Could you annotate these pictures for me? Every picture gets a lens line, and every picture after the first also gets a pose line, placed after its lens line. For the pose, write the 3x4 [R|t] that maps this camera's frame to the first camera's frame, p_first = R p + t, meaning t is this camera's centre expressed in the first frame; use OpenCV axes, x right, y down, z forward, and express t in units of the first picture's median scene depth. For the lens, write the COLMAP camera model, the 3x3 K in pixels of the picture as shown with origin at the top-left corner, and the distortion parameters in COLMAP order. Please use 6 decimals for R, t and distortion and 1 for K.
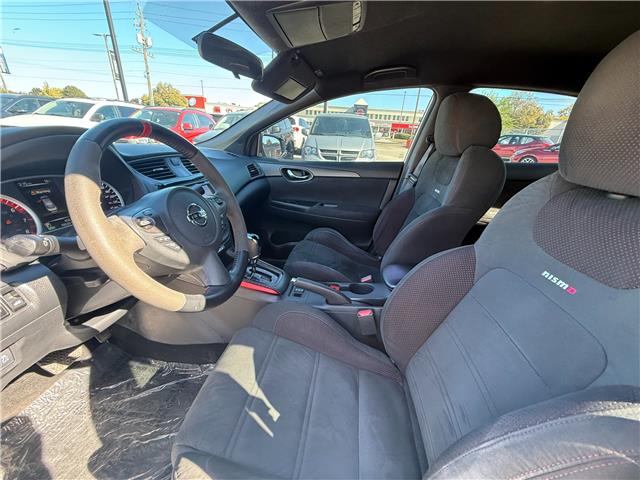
lens RADIAL K [[436.9, 0, 320.0], [0, 436.9, 240.0], [0, 0, 1]] dist [0.006573, 0.004358]
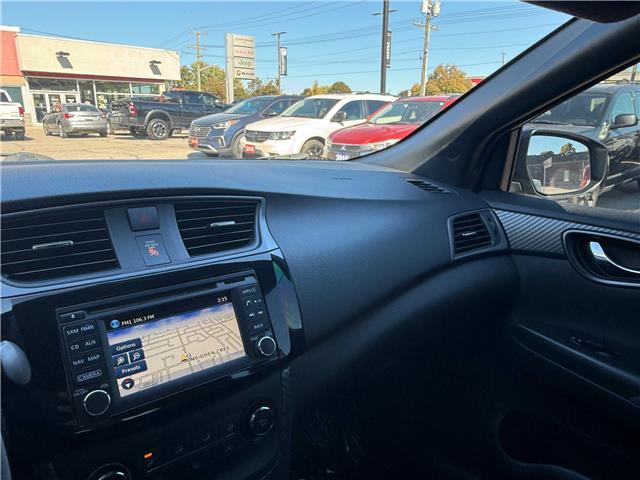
lens RADIAL K [[436.9, 0, 320.0], [0, 436.9, 240.0], [0, 0, 1]] dist [0.006573, 0.004358]
pose [[0.733446, 0.141666, -0.664821, -0.004181], [-0.152022, 0.987454, 0.042701, -0.099022], [0.662530, 0.069749, 0.745781, 0.433947]]
